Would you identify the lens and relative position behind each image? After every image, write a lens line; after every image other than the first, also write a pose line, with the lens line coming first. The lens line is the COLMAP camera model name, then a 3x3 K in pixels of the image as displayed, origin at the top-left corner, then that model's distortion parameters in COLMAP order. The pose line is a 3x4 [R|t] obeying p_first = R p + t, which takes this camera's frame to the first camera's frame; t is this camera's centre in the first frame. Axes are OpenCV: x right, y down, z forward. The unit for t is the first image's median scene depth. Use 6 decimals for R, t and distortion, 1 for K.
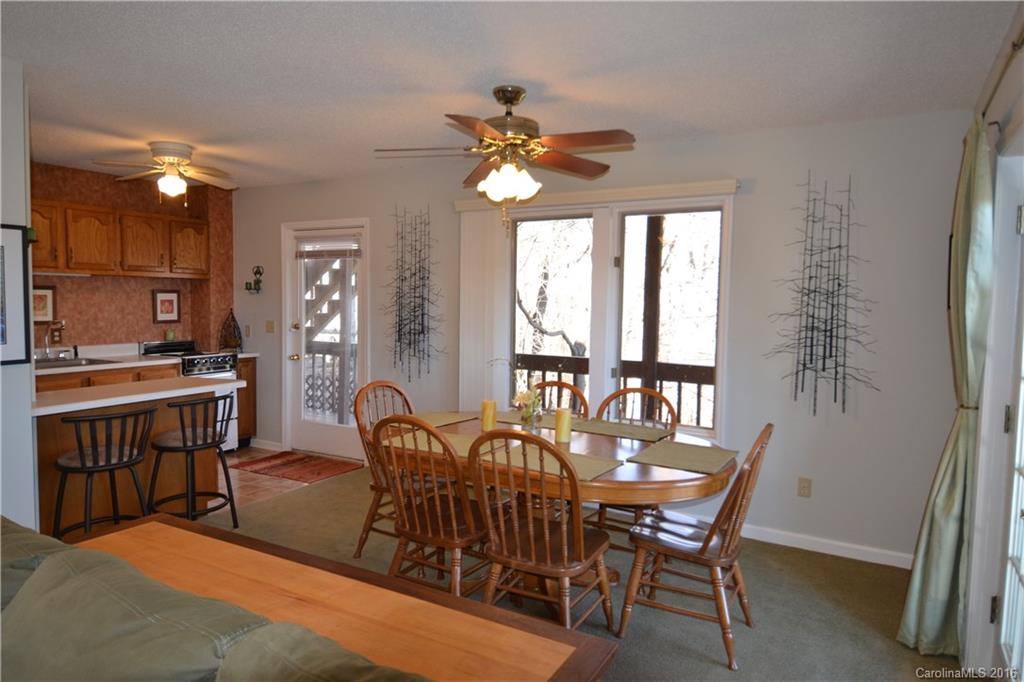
lens RADIAL K [[642.9, 0, 512.0], [0, 642.9, 341.0], [0, 0, 1]] dist [-0.000070, -0.002545]
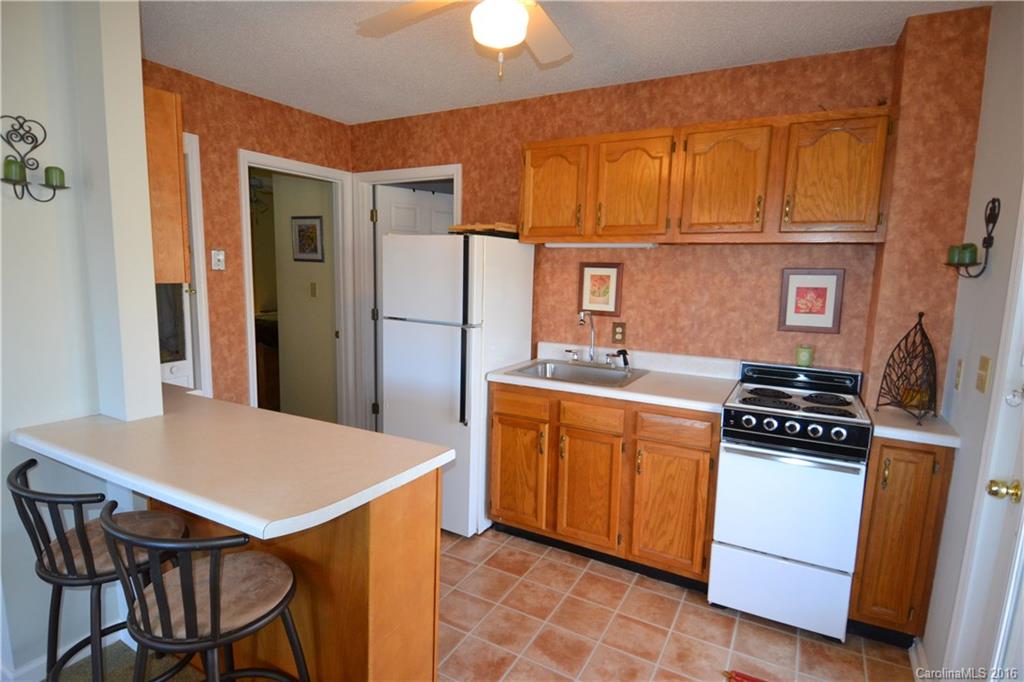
lens RADIAL K [[539.1, 0, 512.0], [0, 539.1, 341.0], [0, 0, 1]] dist [0.029843, -0.000443]
pose [[0.020092, 0.126504, -0.991763, -0.108477], [-0.086835, 0.988435, 0.124320, -0.060685], [0.996020, 0.083622, 0.030845, 0.824079]]
